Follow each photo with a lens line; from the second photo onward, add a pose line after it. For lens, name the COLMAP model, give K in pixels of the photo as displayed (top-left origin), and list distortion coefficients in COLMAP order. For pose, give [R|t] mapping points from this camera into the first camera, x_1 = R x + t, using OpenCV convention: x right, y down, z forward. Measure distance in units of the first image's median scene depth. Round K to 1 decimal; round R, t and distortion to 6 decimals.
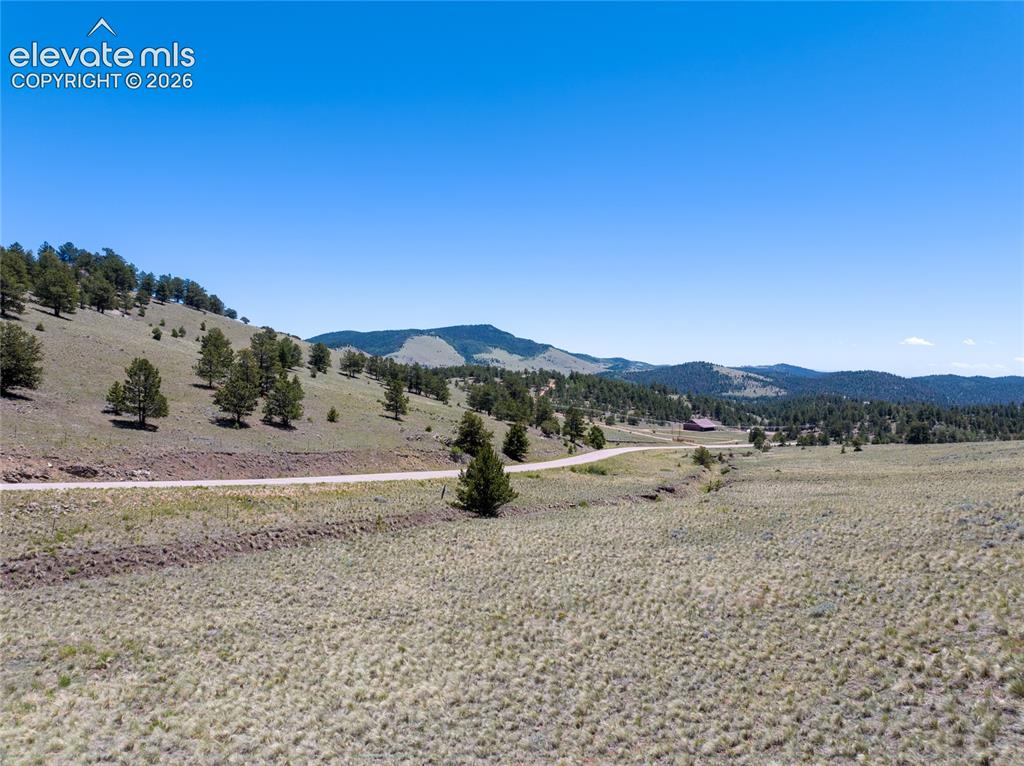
lens RADIAL K [[727.3, 0, 515.9], [0, 727.3, 368.1], [0, 0, 1]] dist [-0.048767, 0.025369]
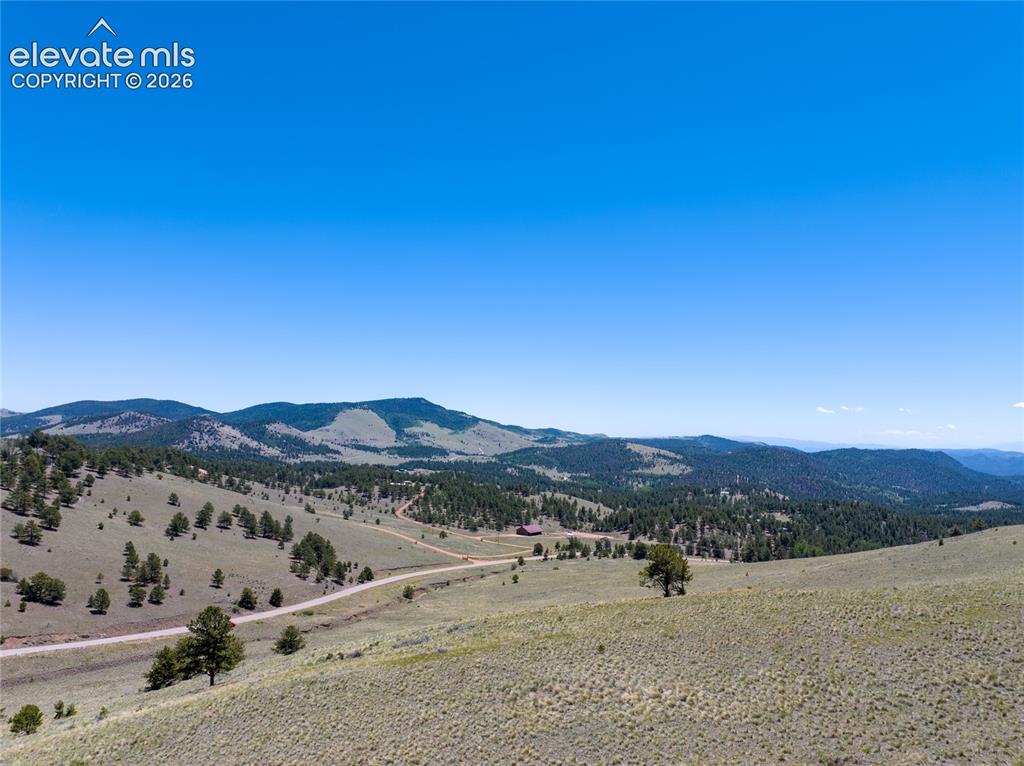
lens RADIAL K [[727.3, 0, 514.4], [0, 727.3, 379.9], [0, 0, 1]] dist [-0.048767, 0.025369]
pose [[0.996942, 0.010905, 0.077382, 0.112040], [-0.005211, 0.997289, -0.073402, -0.081141], [-0.077972, 0.072774, 0.994296, -0.255155]]
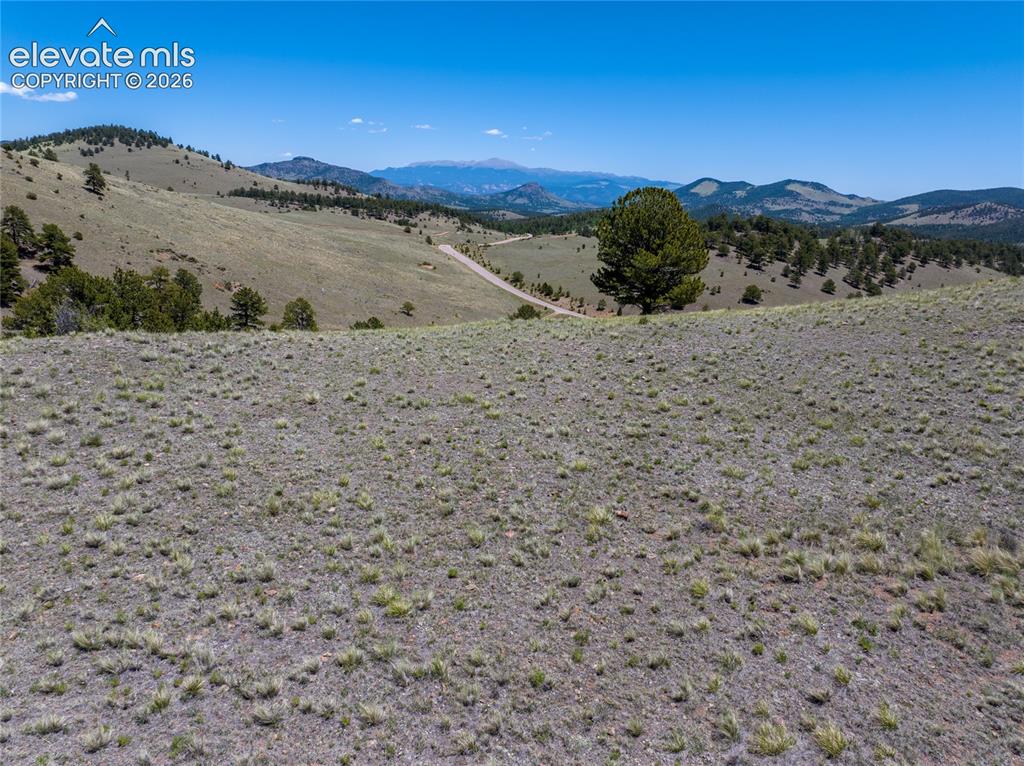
lens RADIAL K [[727.3, 0, 521.6], [0, 727.3, 380.1], [0, 0, 1]] dist [-0.048767, 0.025369]
pose [[0.555467, 0.216376, -0.802893, 0.194366], [-0.034662, 0.970737, 0.237629, -0.087530], [0.830816, -0.104165, 0.546713, -0.363400]]
